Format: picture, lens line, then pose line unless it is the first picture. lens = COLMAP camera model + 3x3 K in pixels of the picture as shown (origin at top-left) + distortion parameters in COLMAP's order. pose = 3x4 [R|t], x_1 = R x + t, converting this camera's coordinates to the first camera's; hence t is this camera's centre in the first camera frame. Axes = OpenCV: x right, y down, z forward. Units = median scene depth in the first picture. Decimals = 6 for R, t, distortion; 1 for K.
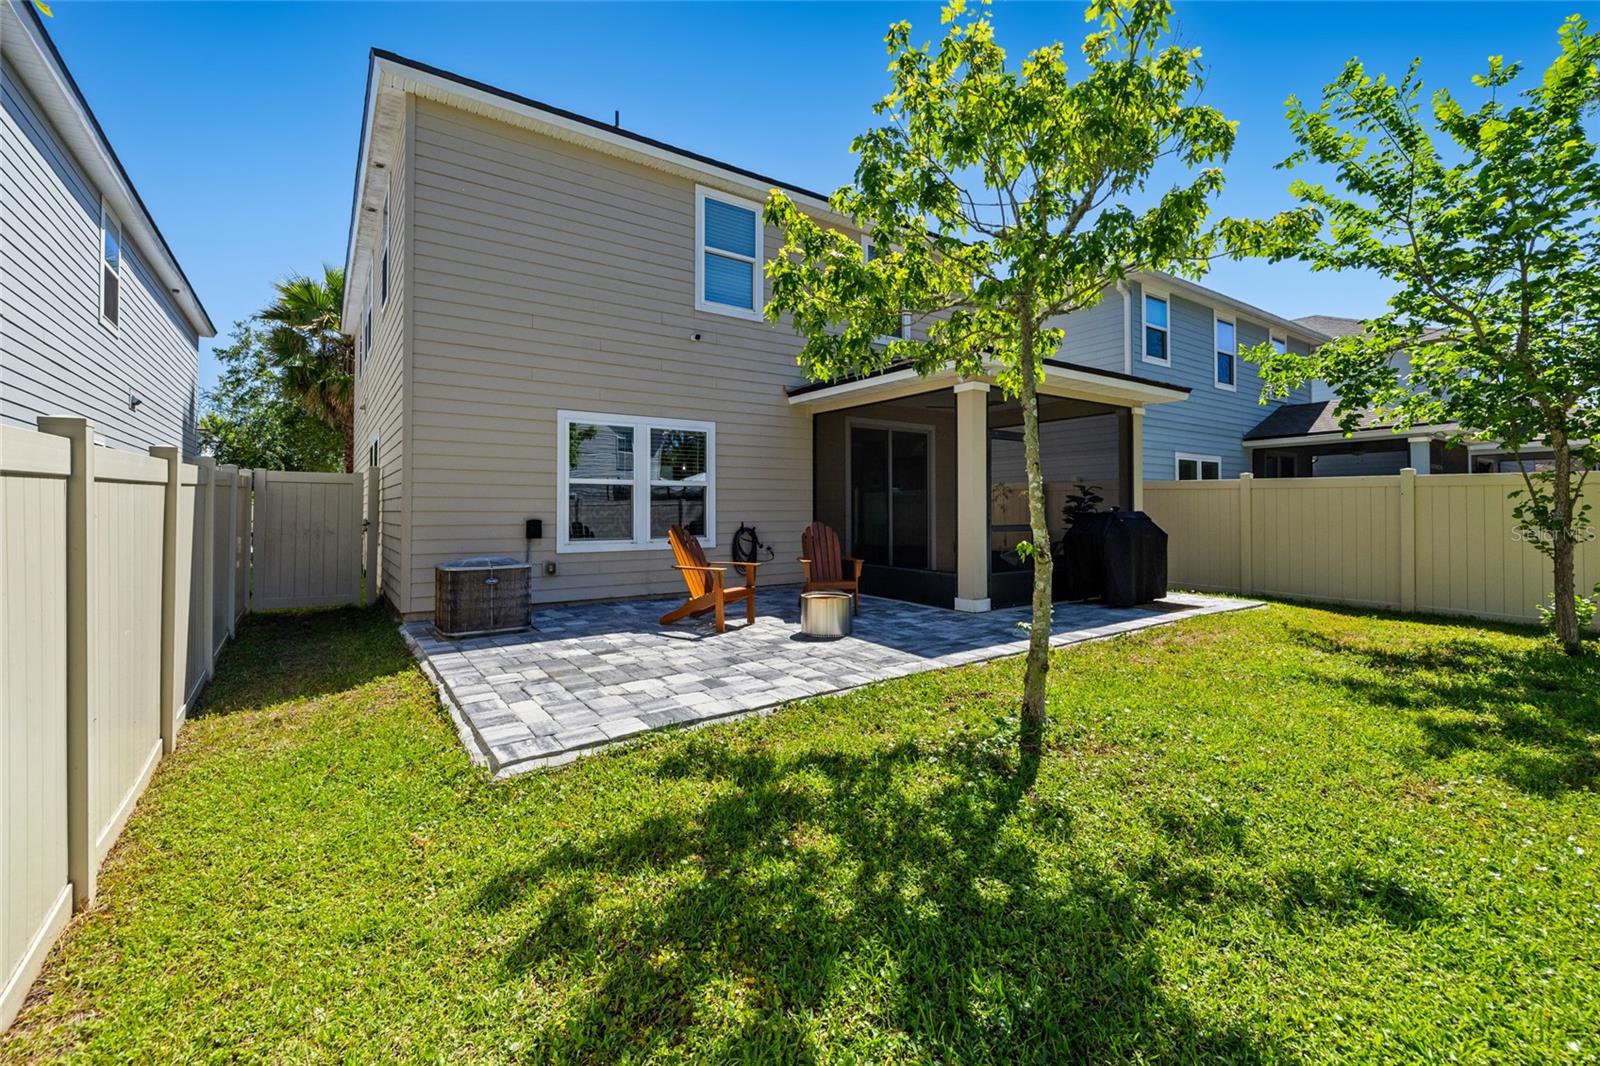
lens RADIAL K [[689.9, 0, 796.0], [0, 689.9, 505.3], [0, 0, 1]] dist [-0.000439, 0.000028]
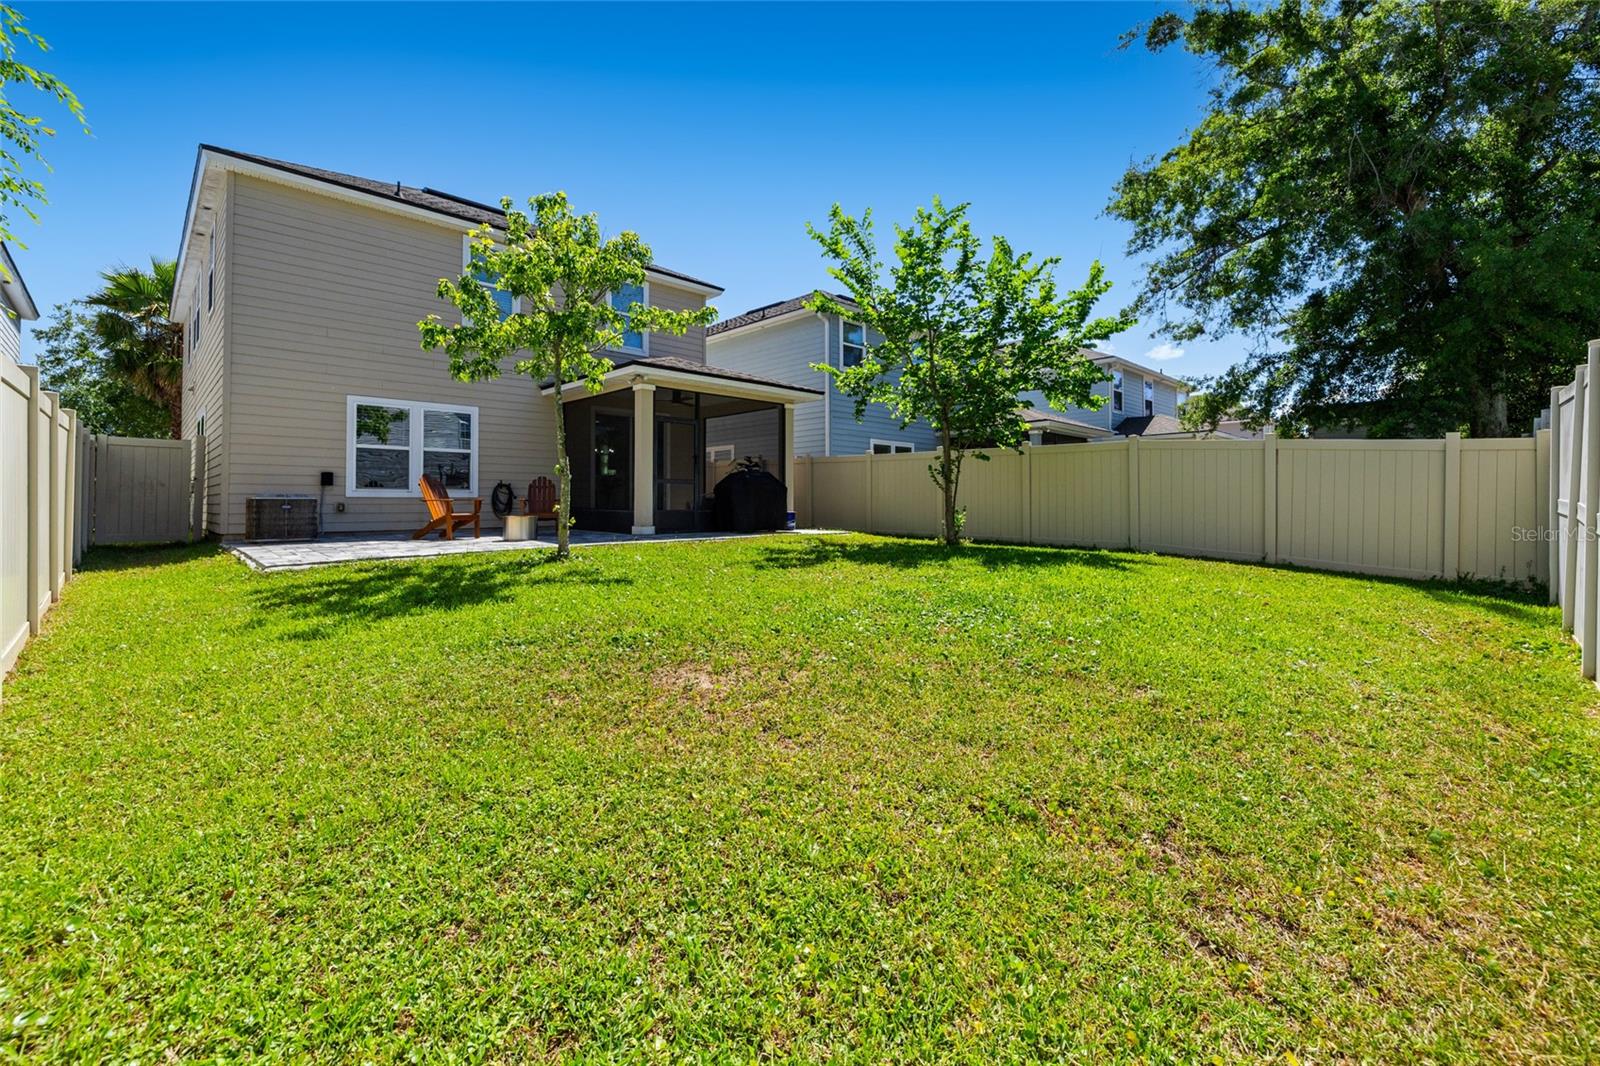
lens RADIAL K [[690.6, 0, 798.2], [0, 690.6, 495.3], [0, 0, 1]] dist [-0.000802, -0.000240]
pose [[0.987025, 0.002471, 0.160550, 0.287146], [-0.001601, 0.999983, -0.005550, 0.061573], [-0.160562, 0.005221, 0.987012, -0.457438]]
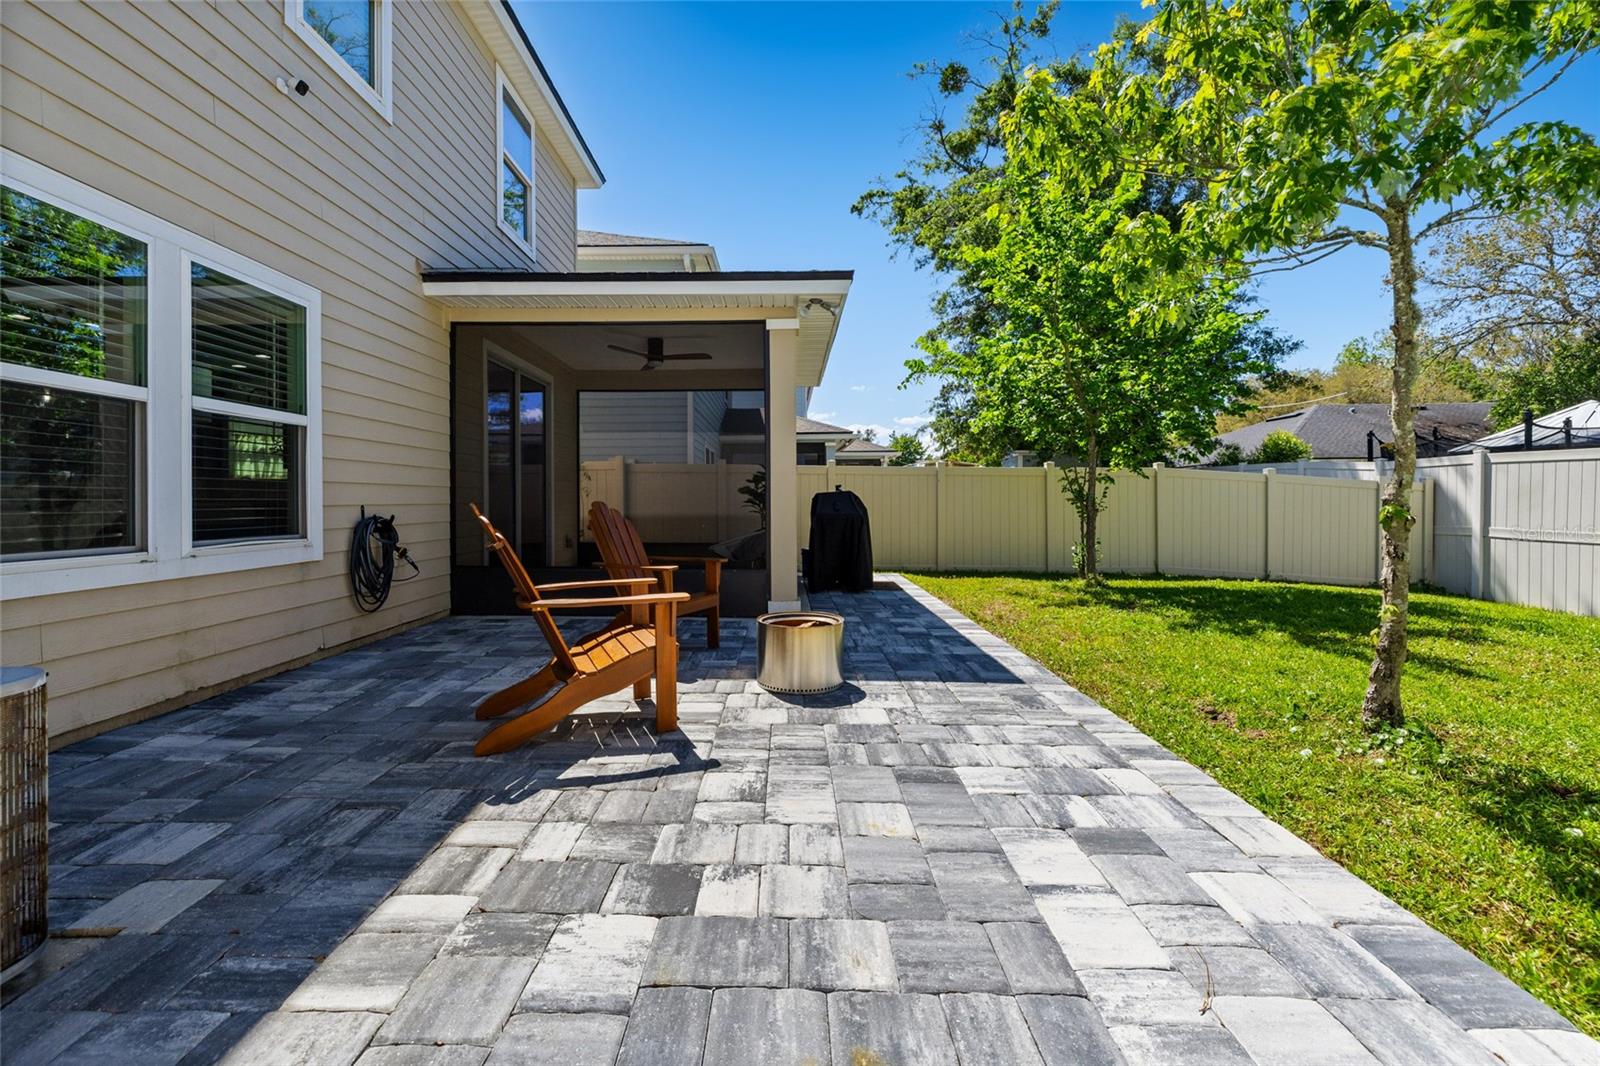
lens RADIAL K [[689.9, 0, 796.0], [0, 689.9, 505.3], [0, 0, 1]] dist [-0.000439, 0.000028]
pose [[0.570759, -0.006078, 0.821095, -0.308820], [-0.002400, 0.999956, 0.009069, 0.017963], [-0.821114, -0.007147, 0.570719, 0.455950]]
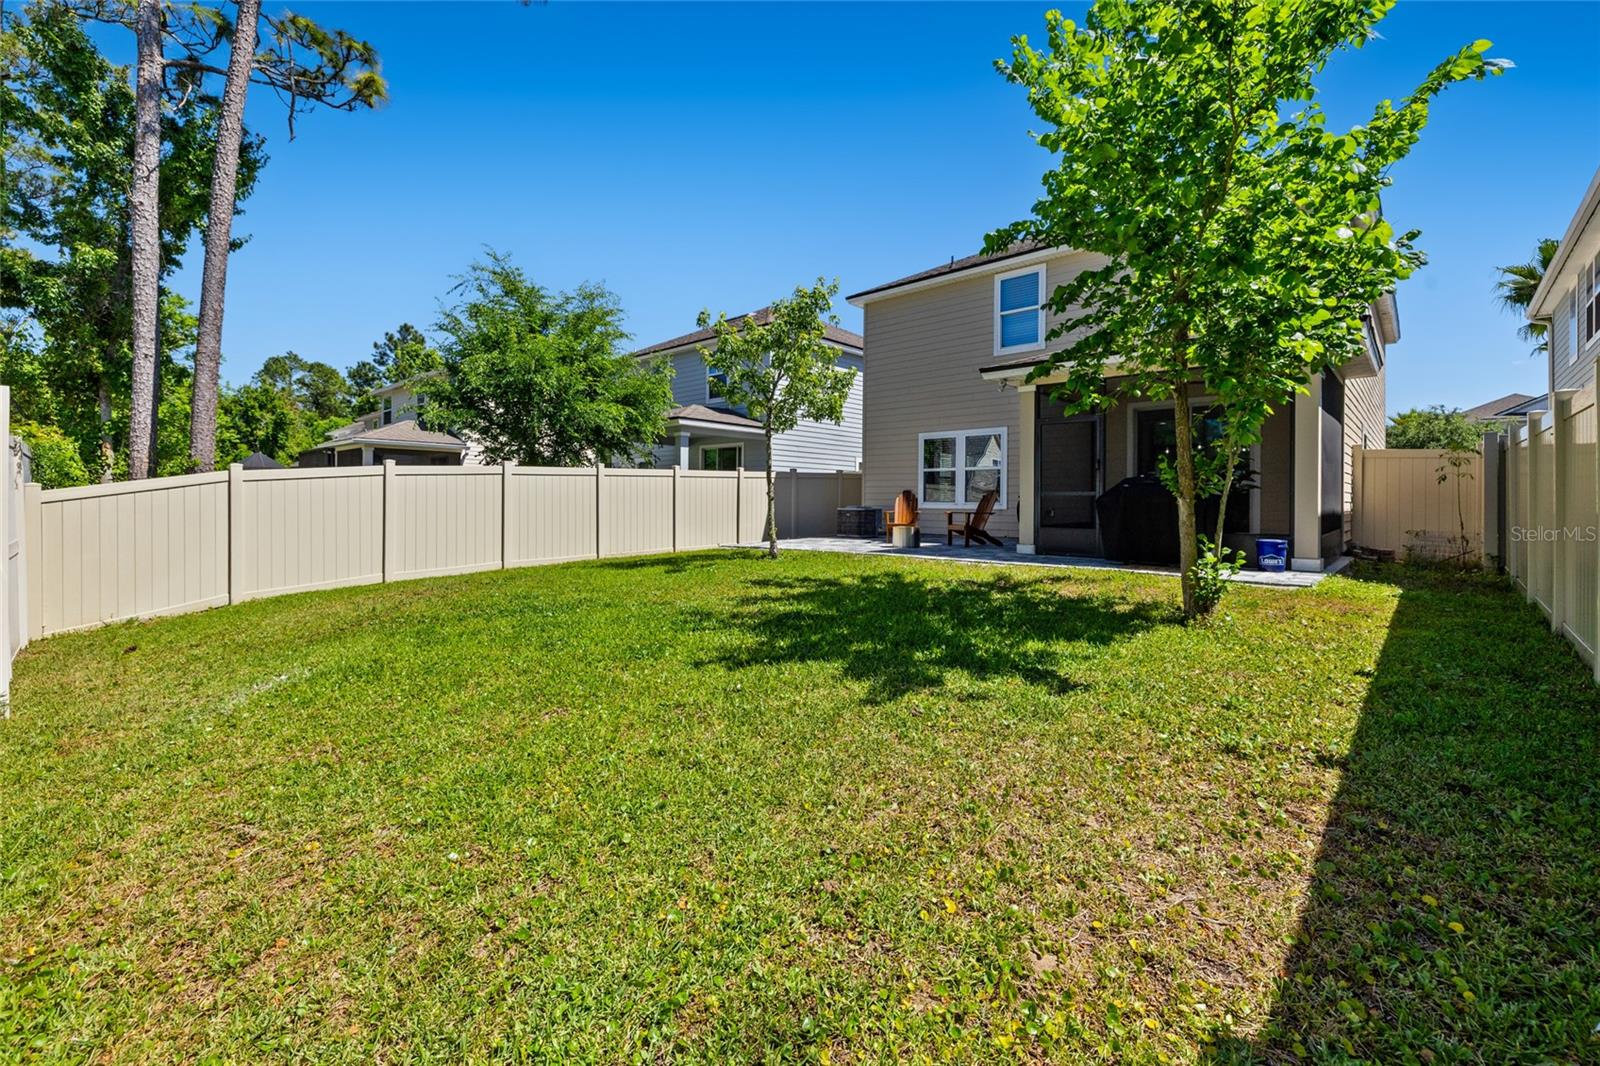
lens RADIAL K [[689.9, 0, 796.0], [0, 689.9, 505.3], [0, 0, 1]] dist [-0.000439, 0.000028]
pose [[0.221154, 0.000617, -0.975239, 1.214927], [-0.003757, 0.999993, -0.000220, 0.052736], [0.975232, 0.003713, 0.221154, 0.213401]]
